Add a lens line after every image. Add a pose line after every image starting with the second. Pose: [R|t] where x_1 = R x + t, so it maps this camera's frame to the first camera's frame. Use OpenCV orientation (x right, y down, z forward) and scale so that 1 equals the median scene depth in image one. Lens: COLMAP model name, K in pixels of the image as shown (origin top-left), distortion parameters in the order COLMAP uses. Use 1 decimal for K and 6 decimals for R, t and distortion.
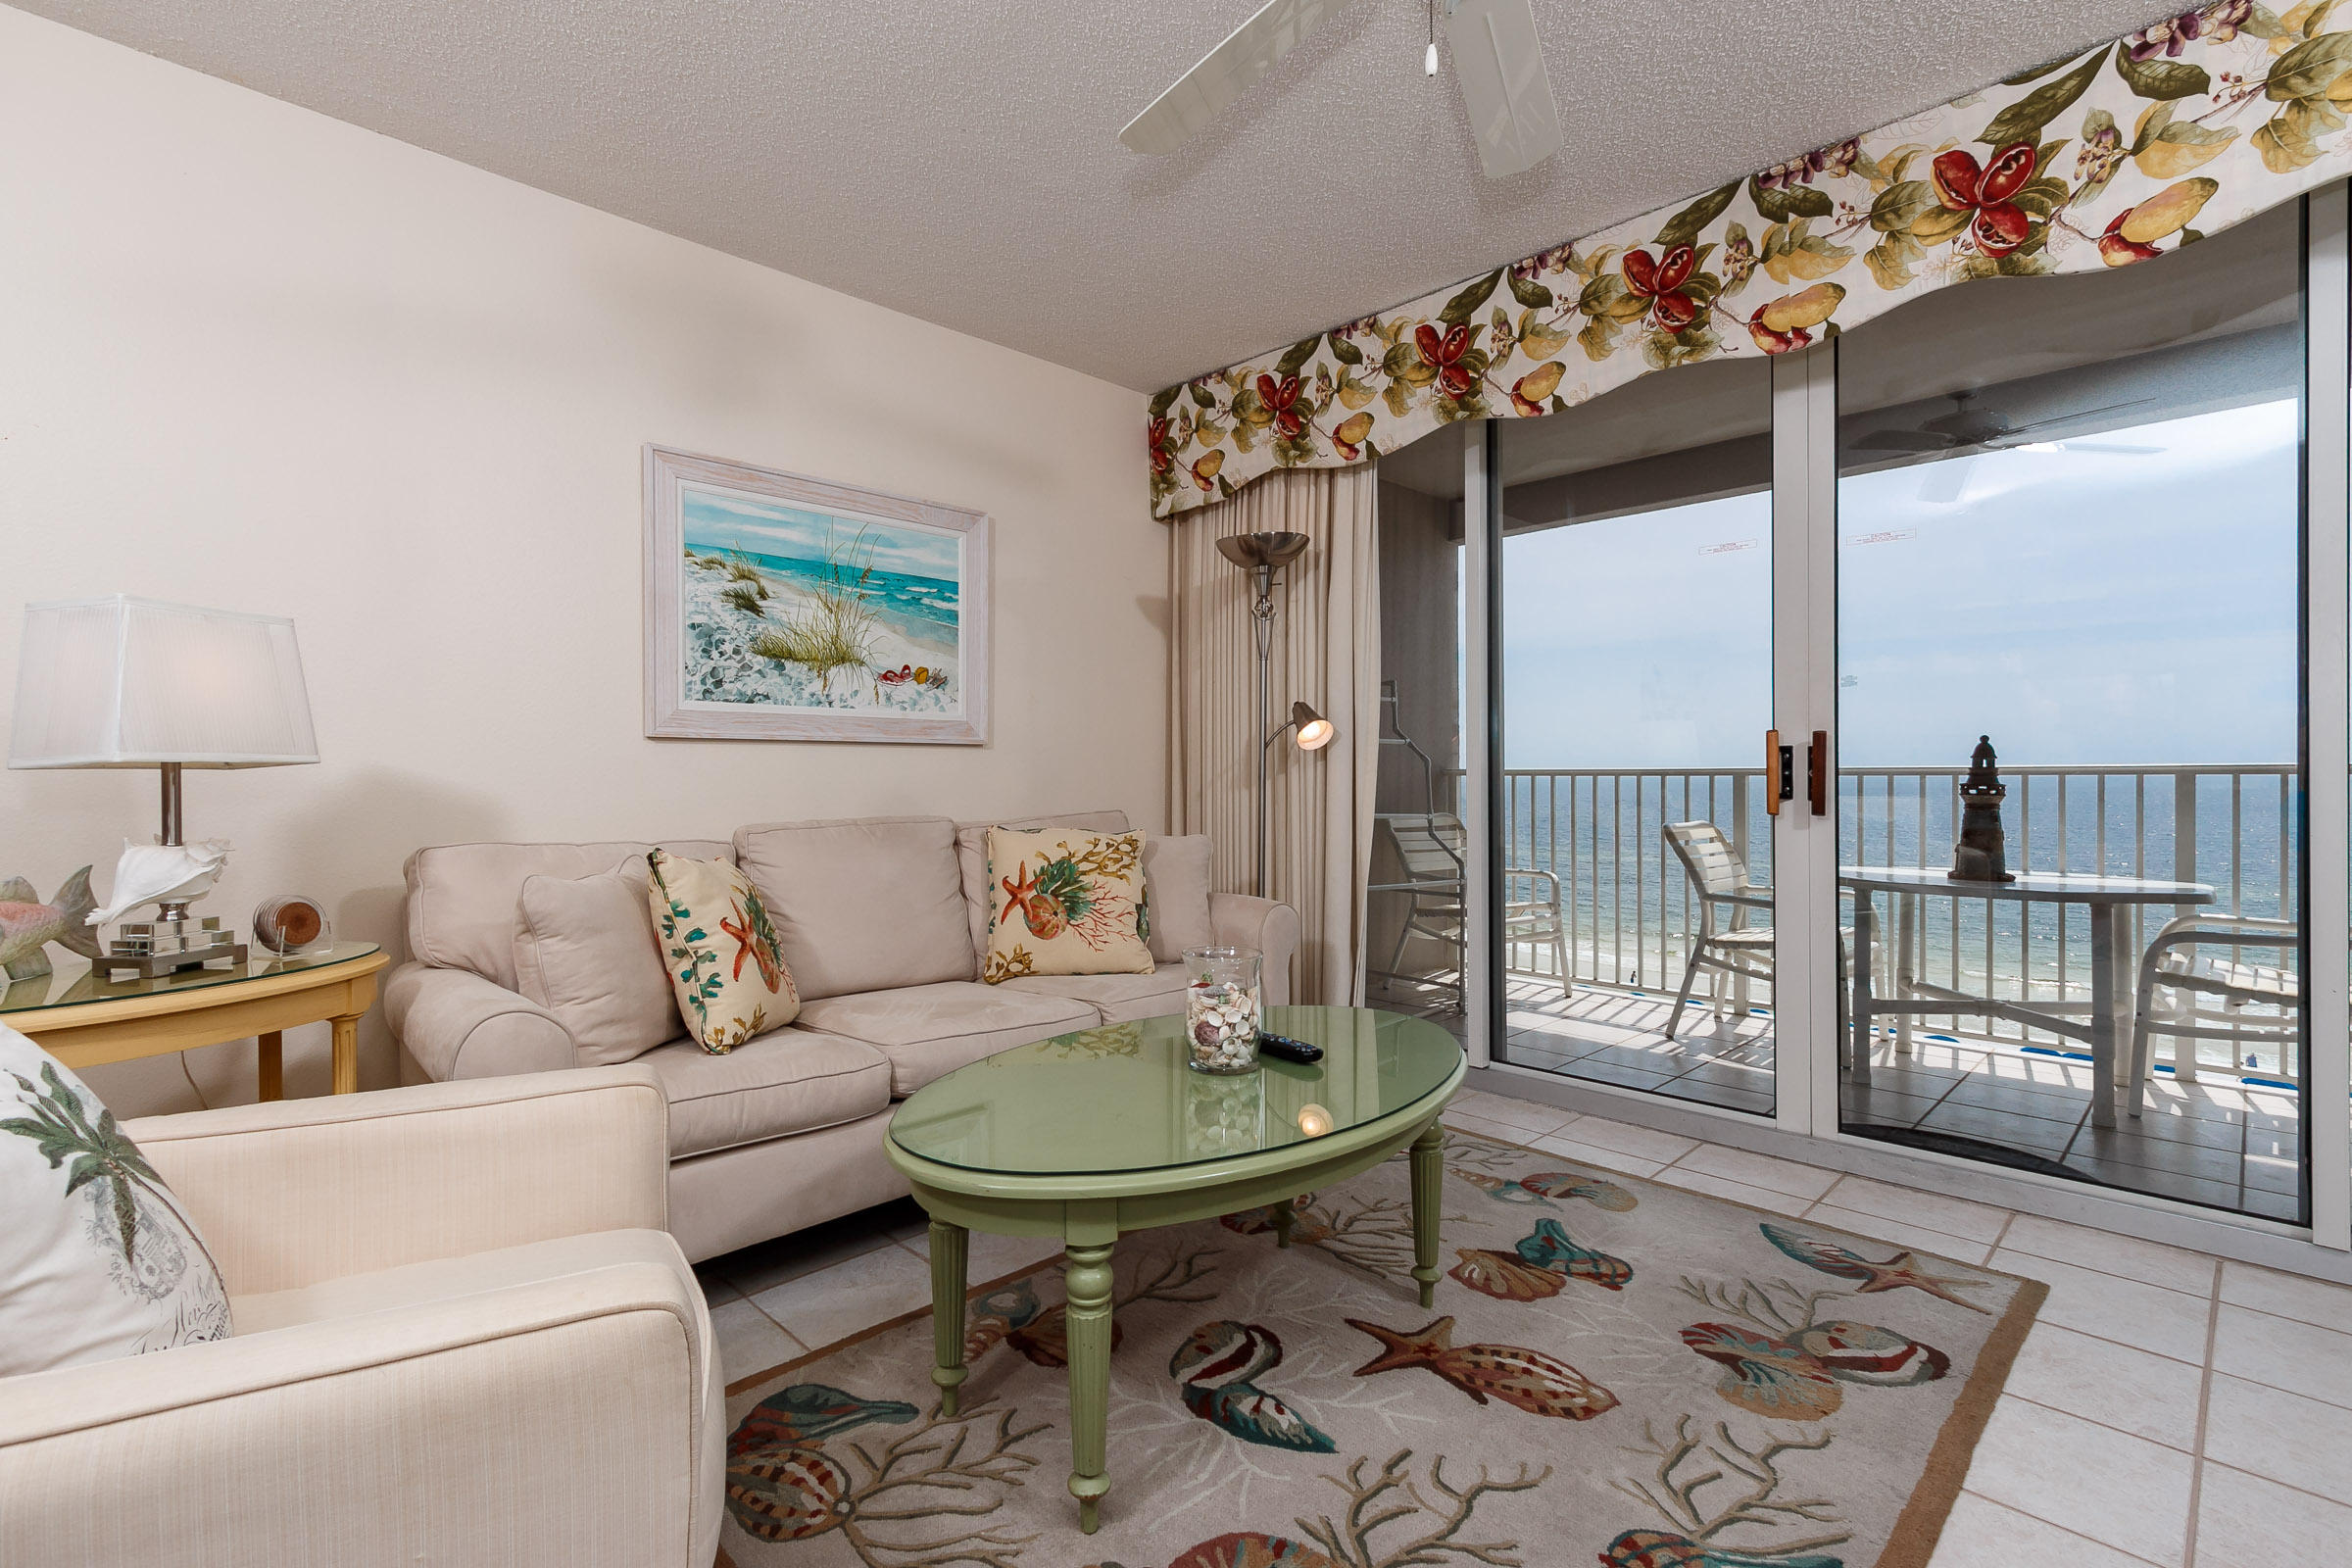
lens RADIAL K [[1066.9, 0, 1163.4], [0, 1066.9, 784.0], [0, 0, 1]] dist [0.004812, -0.000841]
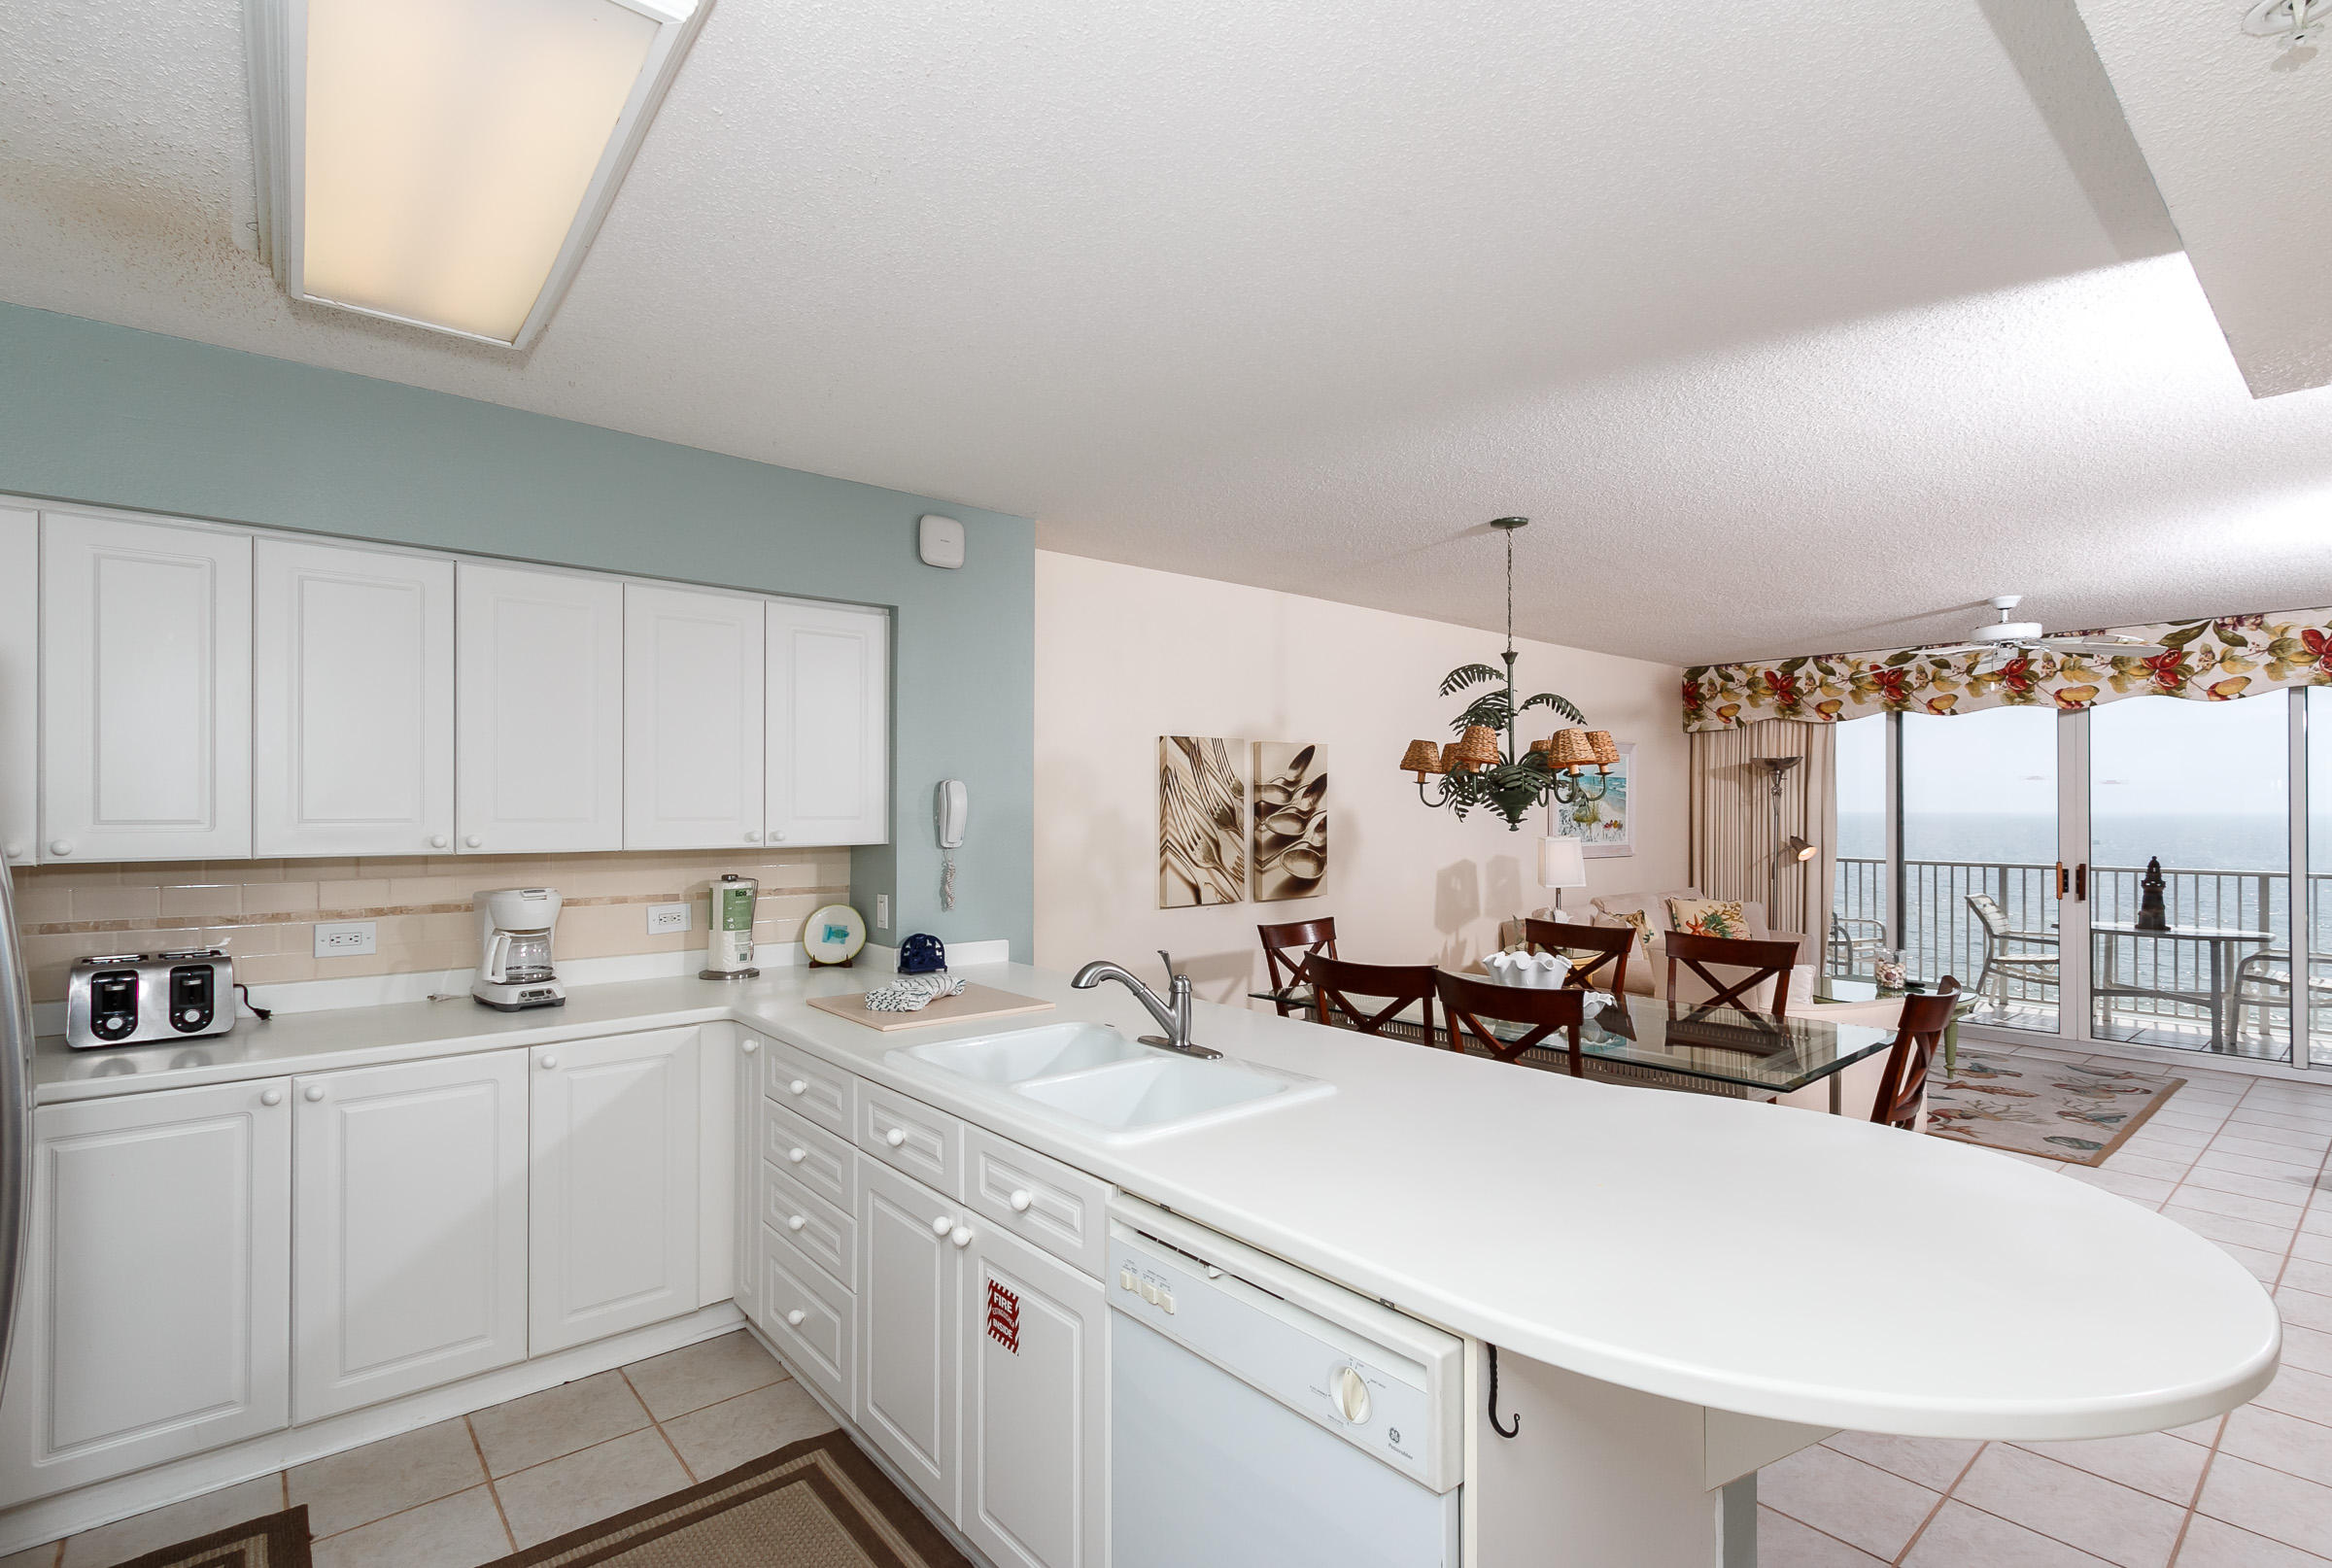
lens RADIAL K [[1088.6, 0, 1137.4], [0, 1088.6, 807.4], [0, 0, 1]] dist [-0.001730, -0.000340]
pose [[0.996695, 0.006272, -0.080987, -1.120531], [-0.007078, 0.999928, -0.009677, -0.121505], [0.080921, 0.010218, 0.996668, -1.371029]]
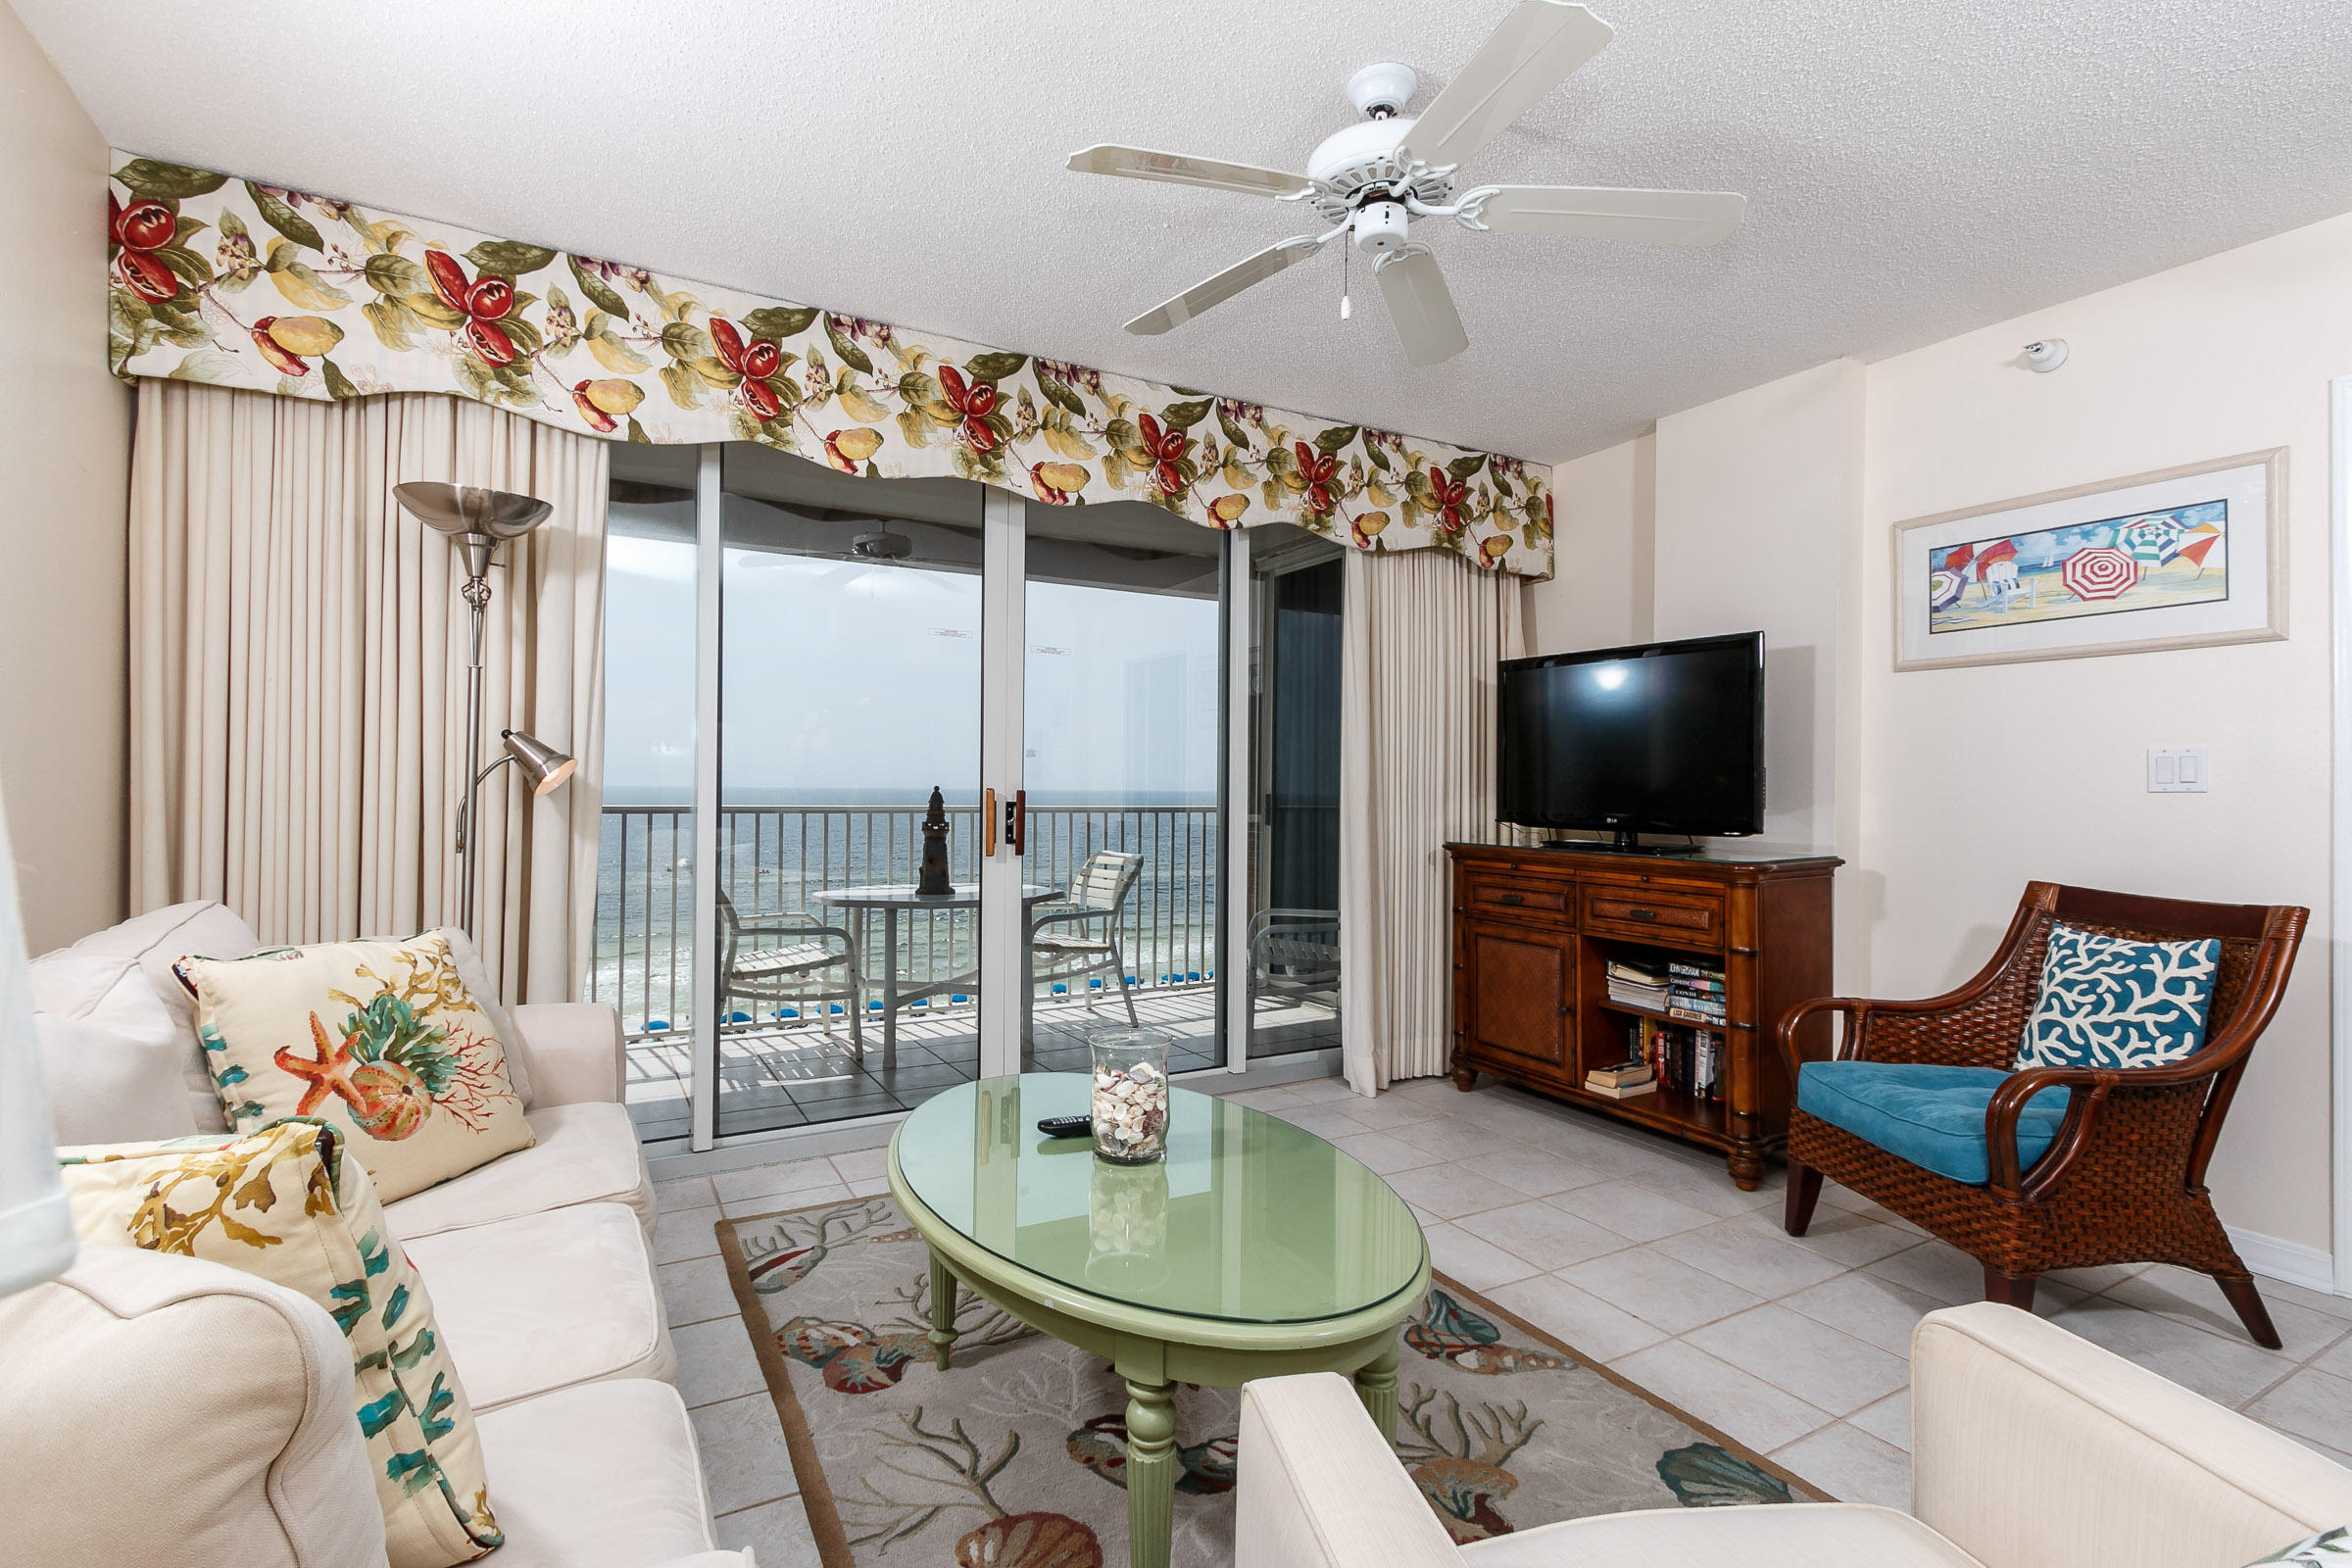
lens RADIAL K [[1081.3, 0, 1159.8], [0, 1081.3, 781.3], [0, 0, 1]] dist [0.007499, -0.001849]
pose [[0.262722, 0.014631, 0.964761, -0.558240], [-0.002284, 0.999892, -0.014542, -0.038151], [-0.964869, 0.001617, 0.262727, 0.445479]]
